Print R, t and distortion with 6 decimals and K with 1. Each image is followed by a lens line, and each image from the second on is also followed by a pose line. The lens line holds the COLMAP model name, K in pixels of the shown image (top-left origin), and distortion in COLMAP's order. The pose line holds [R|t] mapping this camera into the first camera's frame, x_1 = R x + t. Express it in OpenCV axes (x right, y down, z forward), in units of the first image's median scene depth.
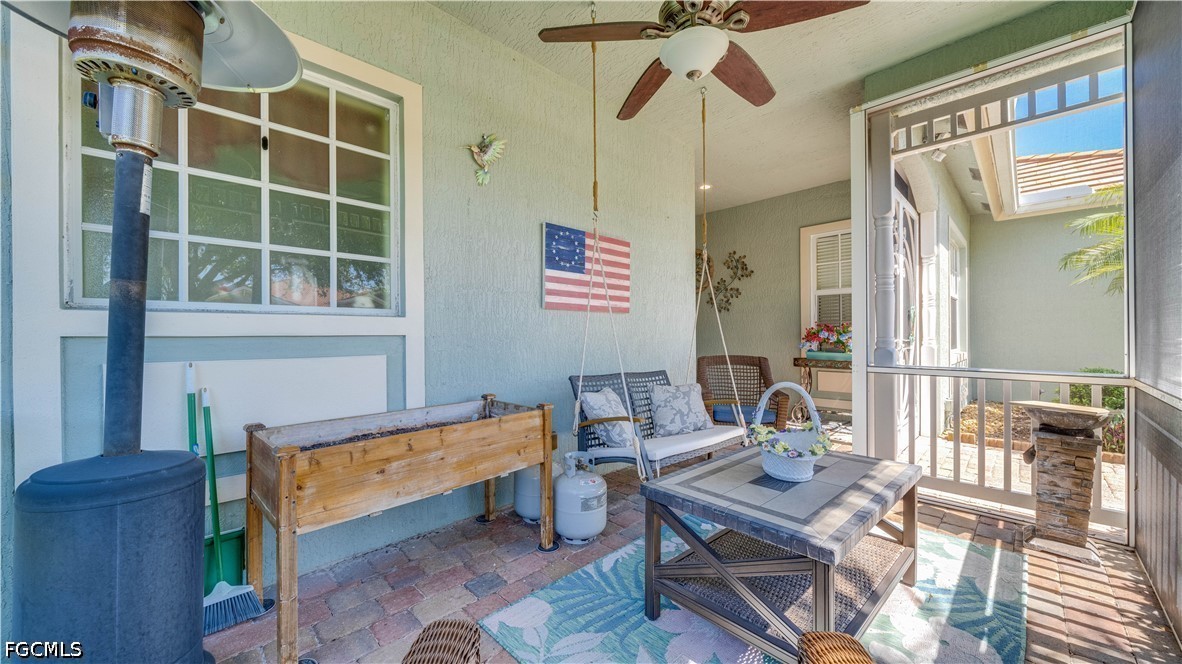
lens RADIAL K [[416.0, 0, 591.0], [0, 416.0, 332.0], [0, 0, 1]] dist [-0.000096, -0.000007]
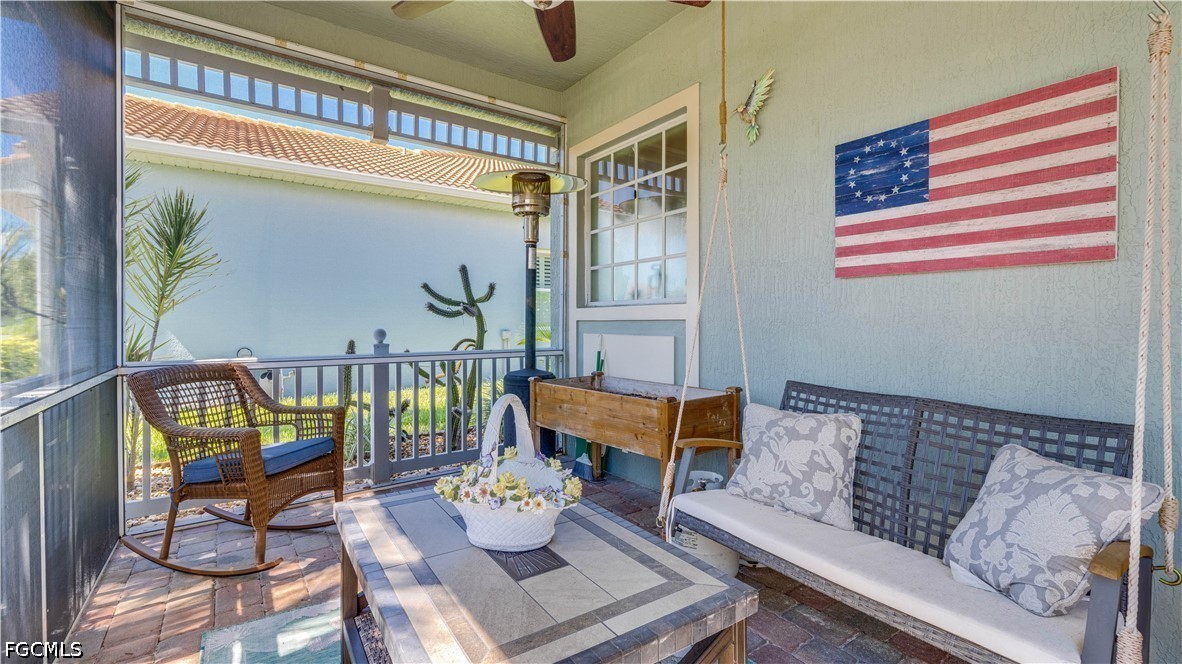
lens RADIAL K [[525.3, 0, 591.0], [0, 525.3, 332.0], [0, 0, 1]] dist [0.000314, 0.000062]
pose [[-0.150787, 0.016775, -0.988424, 0.764439], [0.002328, 0.999859, 0.016614, 0.013272], [0.988564, 0.000204, -0.150805, 0.743534]]
